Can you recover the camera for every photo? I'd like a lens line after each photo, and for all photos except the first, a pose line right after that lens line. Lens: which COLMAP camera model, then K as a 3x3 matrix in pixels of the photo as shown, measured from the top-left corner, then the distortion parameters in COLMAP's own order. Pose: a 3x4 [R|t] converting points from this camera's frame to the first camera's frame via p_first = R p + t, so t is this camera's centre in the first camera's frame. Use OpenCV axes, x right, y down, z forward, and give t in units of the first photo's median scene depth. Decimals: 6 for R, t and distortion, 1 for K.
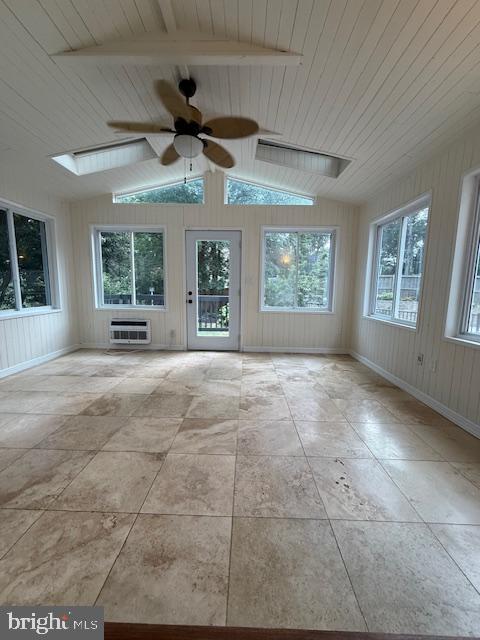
lens RADIAL K [[254.5, 0, 240.0], [0, 254.5, 320.0], [0, 0, 1]] dist [0.001253, 0.000206]
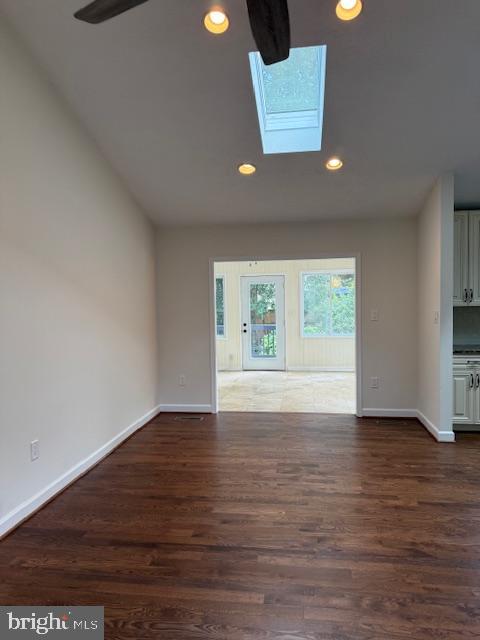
lens RADIAL K [[454.4, 0, 242.7], [0, 454.4, 321.2], [0, 0, 1]] dist [0.007439, -0.001470]
pose [[0.993772, -0.026121, -0.108326, 0.036828], [0.017050, 0.996334, -0.083832, 0.066615], [0.110119, 0.081463, 0.990574, -1.215100]]
